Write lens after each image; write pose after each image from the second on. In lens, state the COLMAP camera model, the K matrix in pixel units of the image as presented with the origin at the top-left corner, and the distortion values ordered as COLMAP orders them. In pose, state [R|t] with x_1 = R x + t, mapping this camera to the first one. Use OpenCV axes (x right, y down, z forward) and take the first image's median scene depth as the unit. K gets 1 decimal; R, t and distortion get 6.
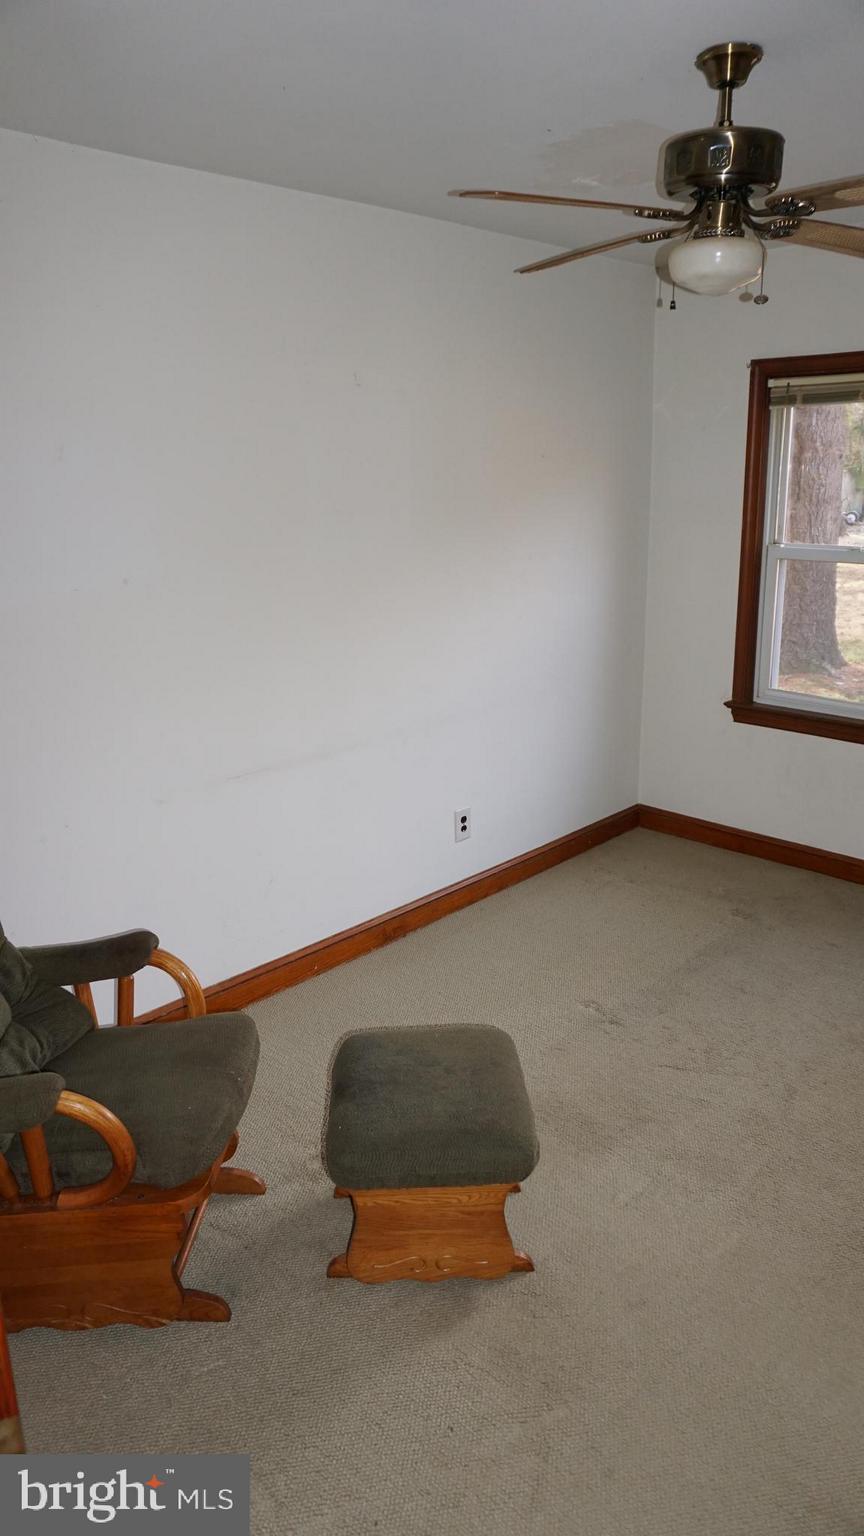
lens RADIAL K [[1035.0, 0, 426.6], [0, 1035.0, 776.9], [0, 0, 1]] dist [-0.048743, 0.044792]
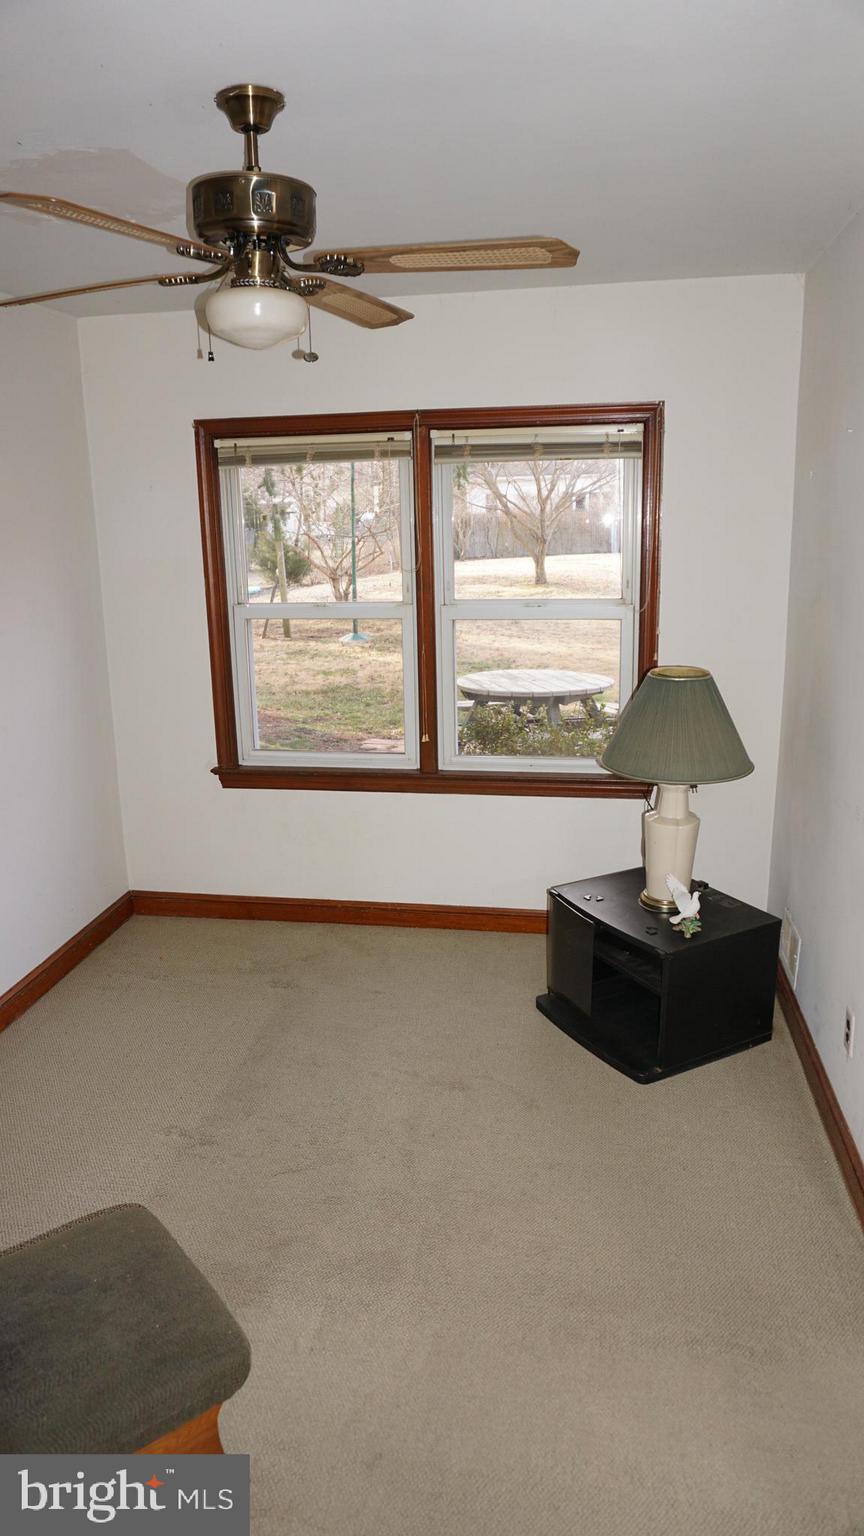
lens RADIAL K [[1035.0, 0, 426.6], [0, 1035.0, 776.9], [0, 0, 1]] dist [-0.048743, 0.044792]
pose [[0.819345, -0.144766, 0.554723, -0.164347], [0.173322, 0.984865, 0.001017, -0.064165], [-0.546474, 0.095312, 0.832035, 0.180644]]
